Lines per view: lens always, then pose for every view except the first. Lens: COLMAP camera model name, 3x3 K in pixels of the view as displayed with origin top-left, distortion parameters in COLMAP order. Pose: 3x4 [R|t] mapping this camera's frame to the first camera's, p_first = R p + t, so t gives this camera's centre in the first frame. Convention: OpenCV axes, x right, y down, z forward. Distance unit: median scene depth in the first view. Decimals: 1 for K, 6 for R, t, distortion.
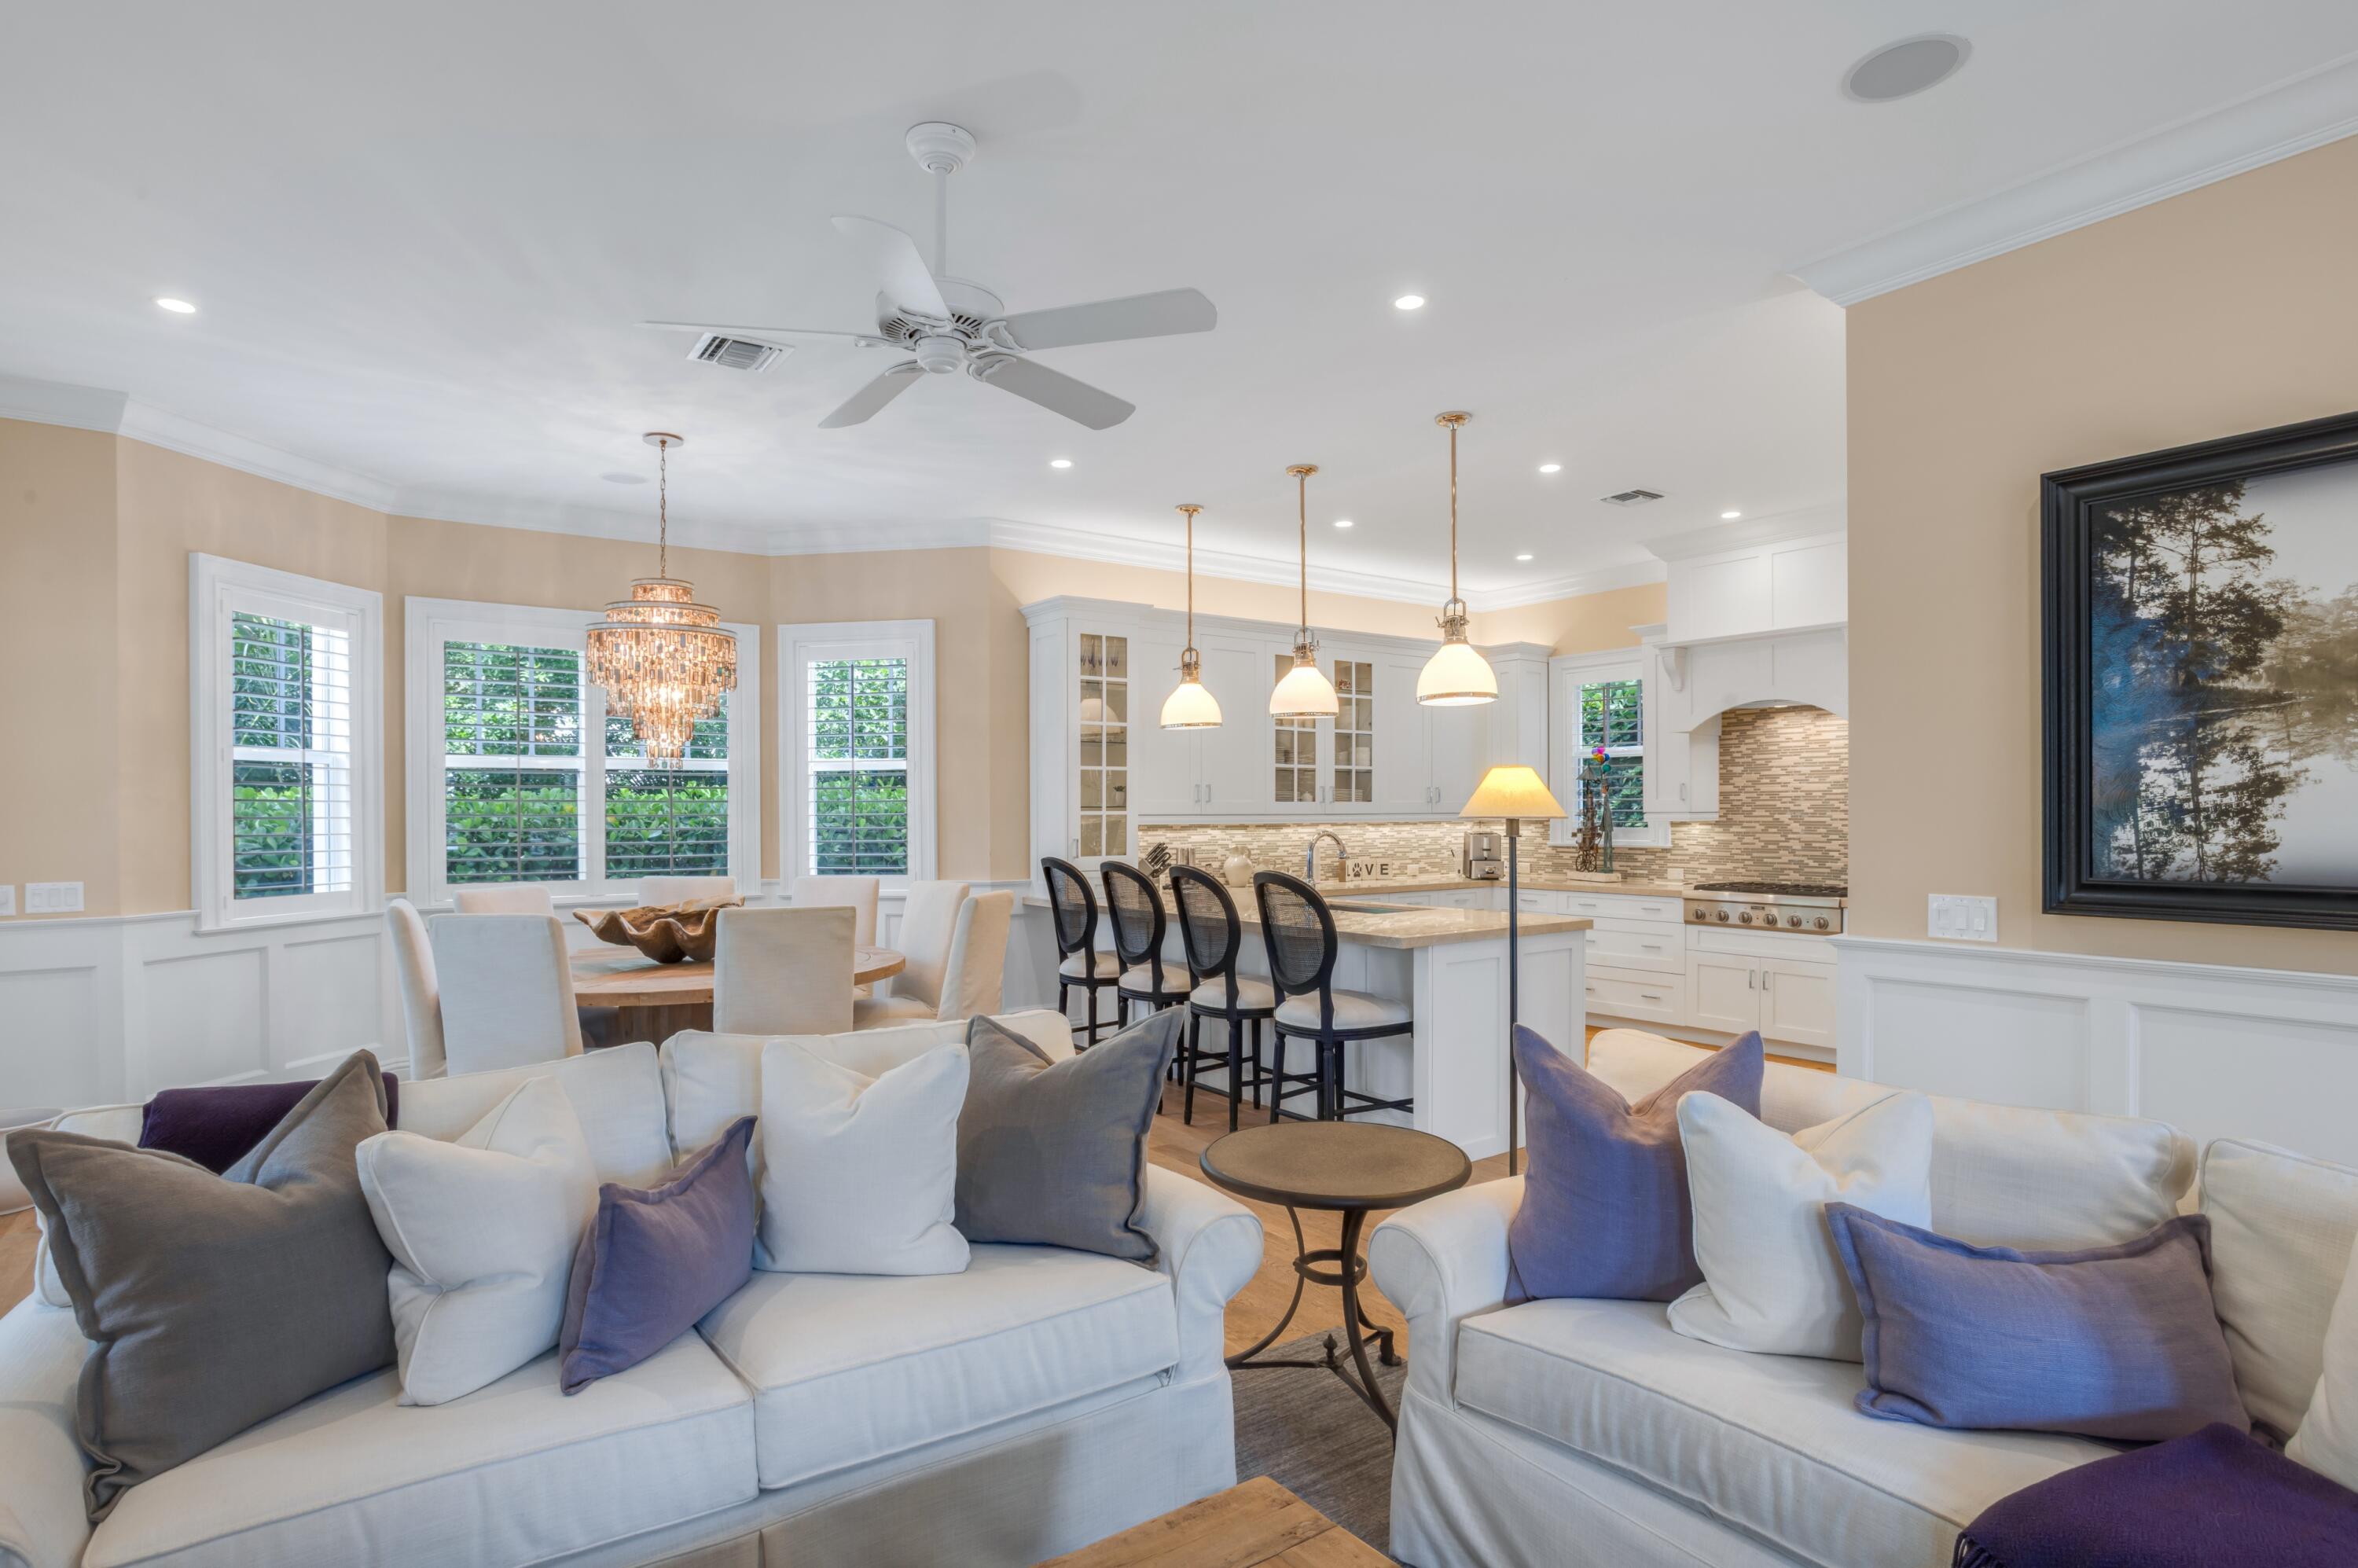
lens RADIAL K [[1193.9, 0, 1170.7], [0, 1193.9, 827.6], [0, 0, 1]] dist [-0.049945, 0.027944]
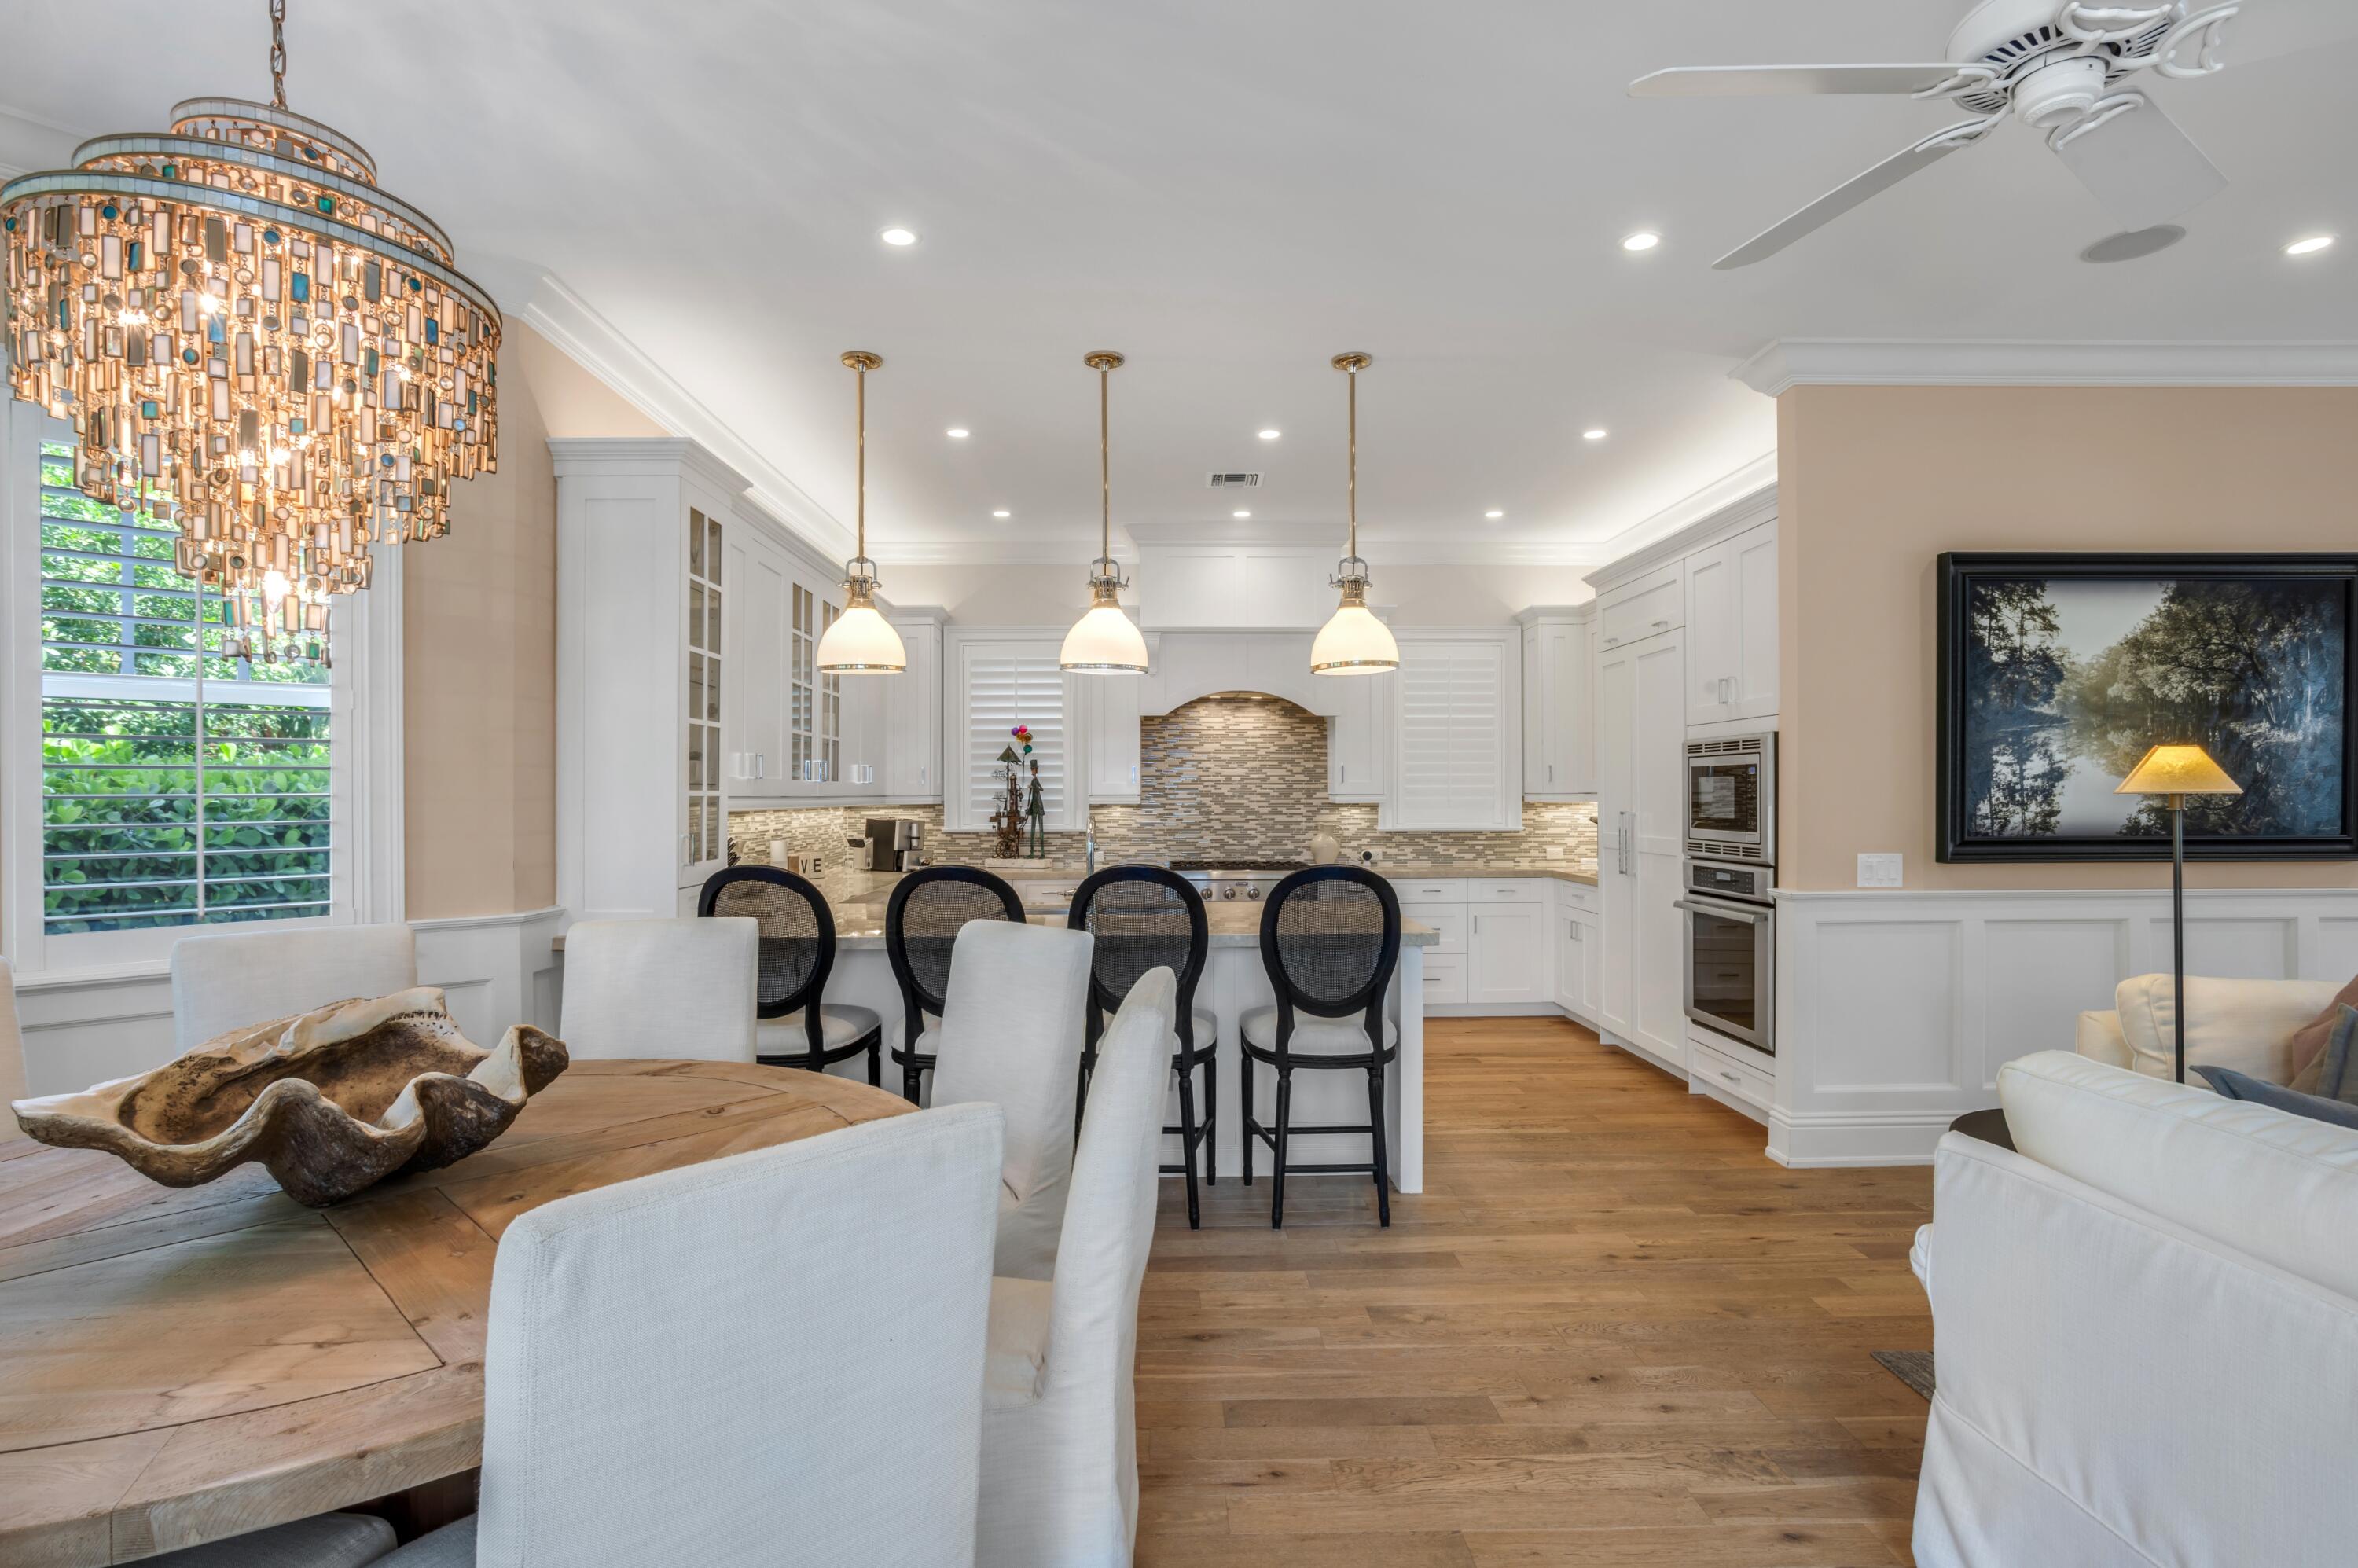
lens RADIAL K [[1193.9, 0, 1143.1], [0, 1193.9, 806.3], [0, 0, 1]] dist [-0.049945, 0.027944]
pose [[0.566969, -0.004955, 0.823724, -0.513190], [0.011349, 0.999934, -0.001797, -0.001843], [-0.823661, 0.010367, 0.566988, 0.529113]]
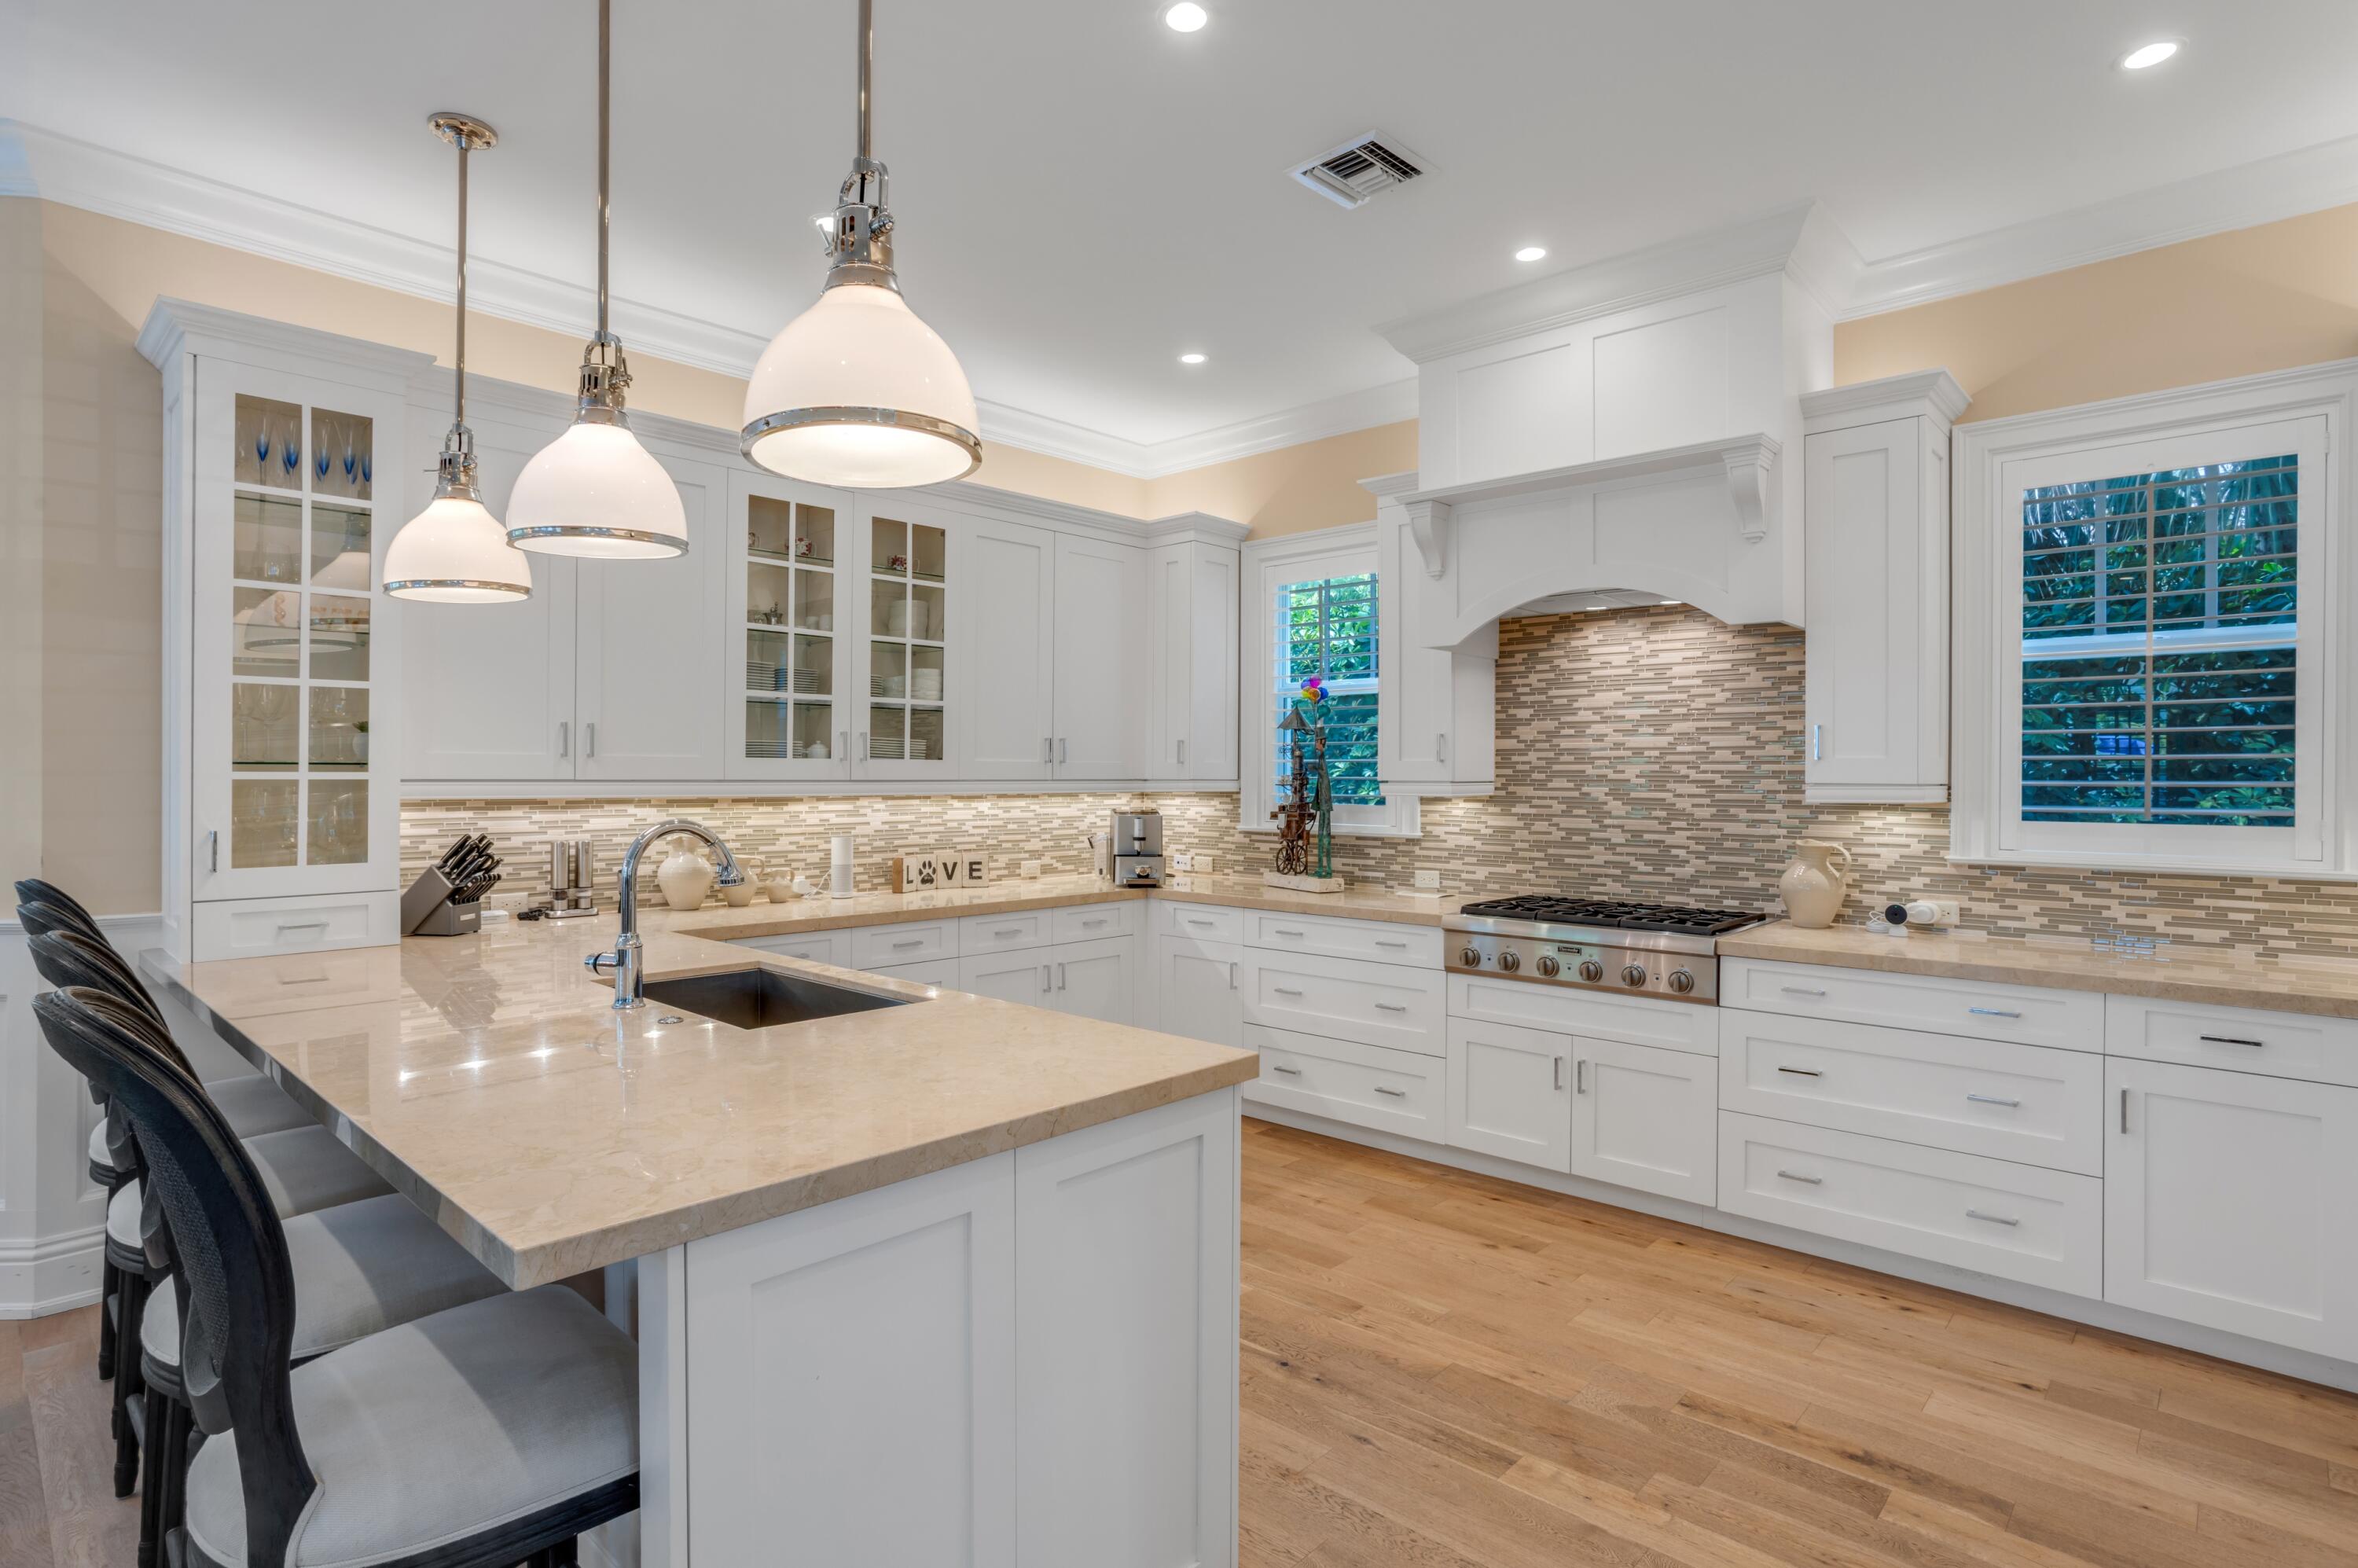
lens RADIAL K [[1193.9, 0, 1161.3], [0, 1193.9, 783.7], [0, 0, 1]] dist [-0.049945, 0.027944]
pose [[0.979884, 0.006502, 0.199461, 0.216082], [-0.005266, 0.999964, -0.006726, -0.009035], [-0.199498, 0.005541, 0.979883, 0.546390]]
